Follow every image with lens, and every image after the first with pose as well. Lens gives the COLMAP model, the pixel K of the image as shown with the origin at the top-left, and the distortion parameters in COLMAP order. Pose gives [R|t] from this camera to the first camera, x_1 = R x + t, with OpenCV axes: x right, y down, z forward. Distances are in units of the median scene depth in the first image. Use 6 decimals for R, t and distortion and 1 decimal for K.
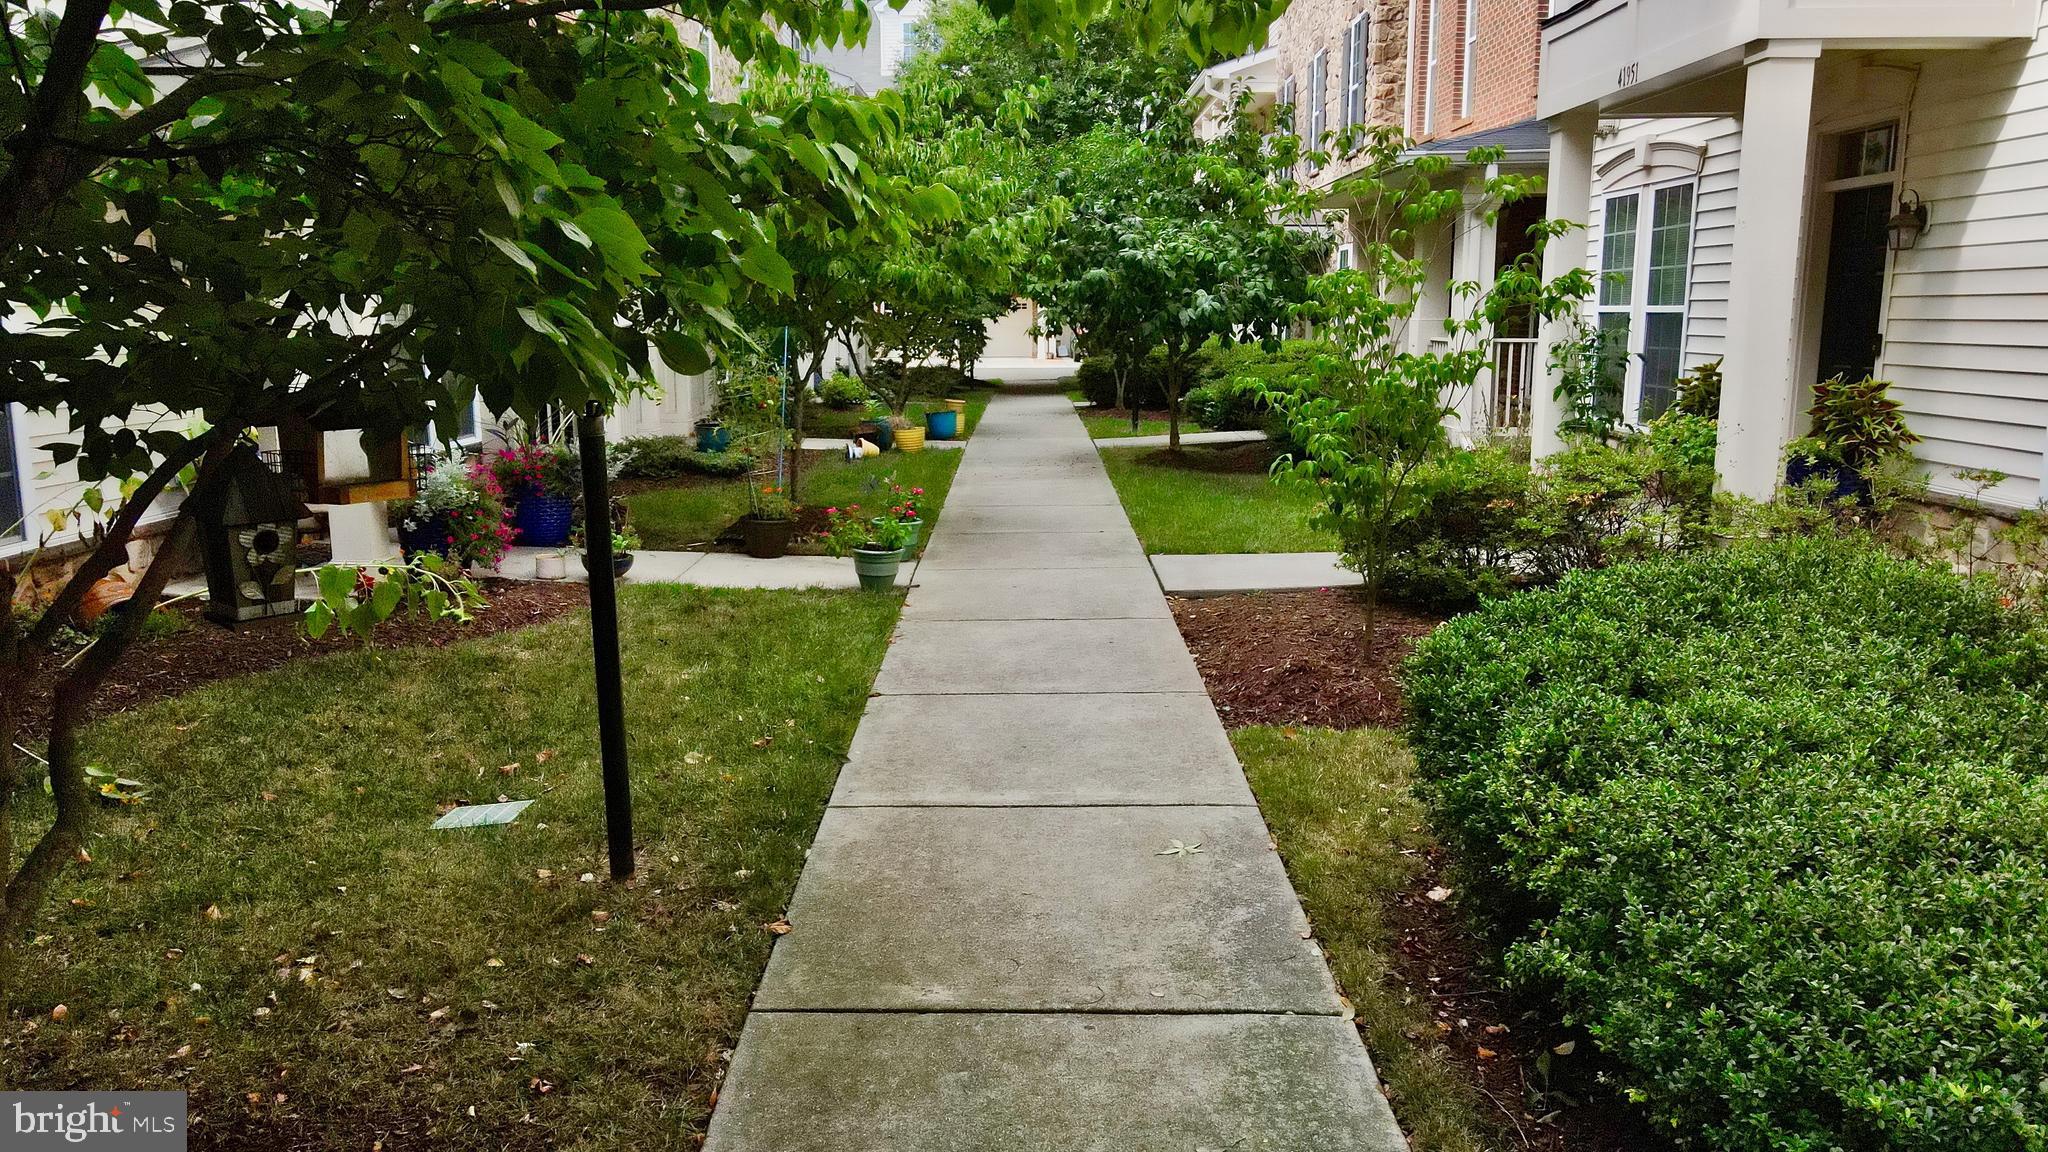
lens RADIAL K [[1508.0, 0, 1024.2], [0, 1508.0, 620.8], [0, 0, 1]] dist [-0.002395, 0.001293]
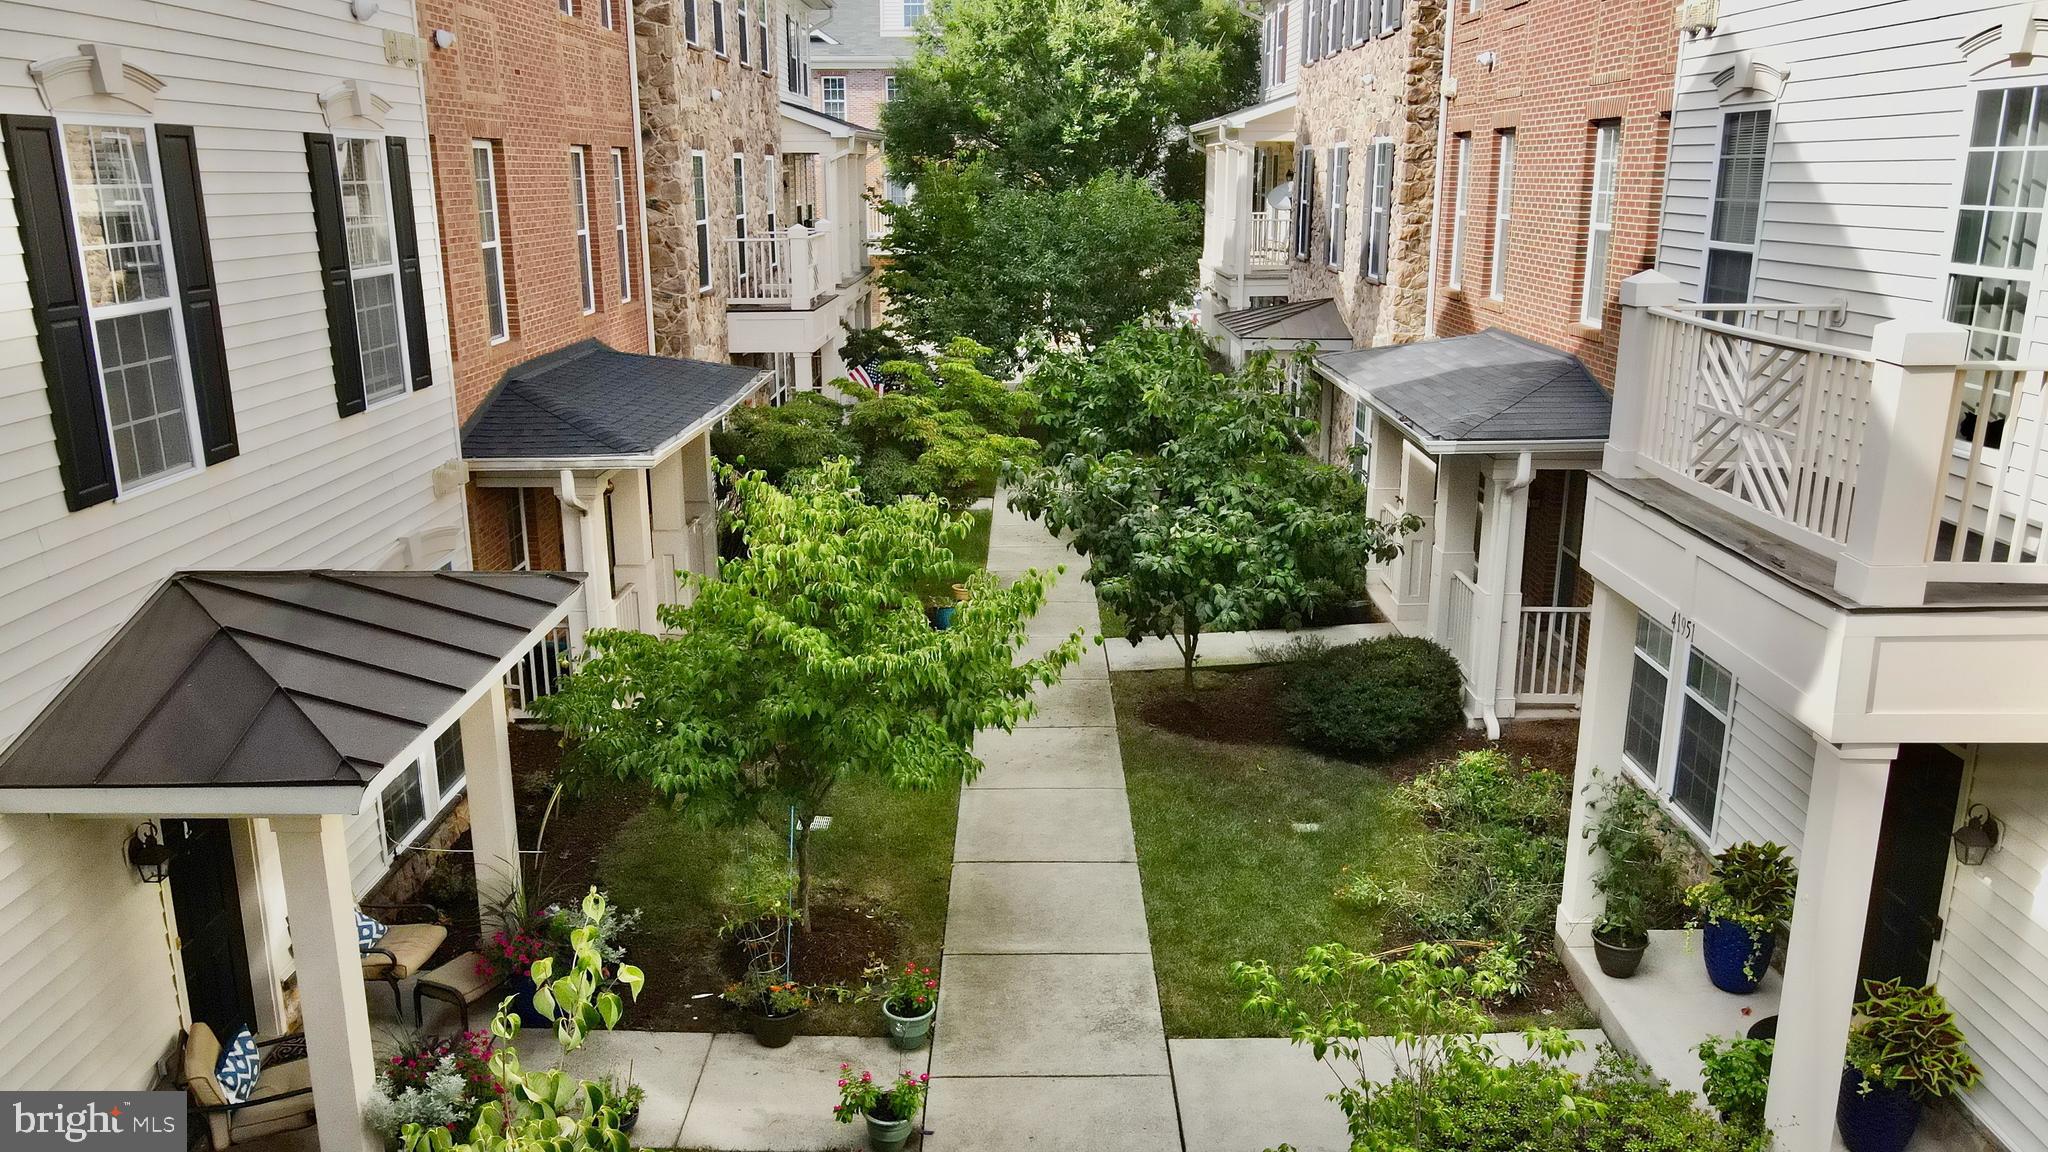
lens RADIAL K [[1508.0, 0, 1024.2], [0, 1508.0, 620.8], [0, 0, 1]] dist [-0.002395, 0.001293]
pose [[0.999999, 0.000969, -0.000440, -0.004420], [-0.000927, 0.996224, 0.086814, -0.195106], [0.000522, -0.086813, 0.996224, 0.028424]]
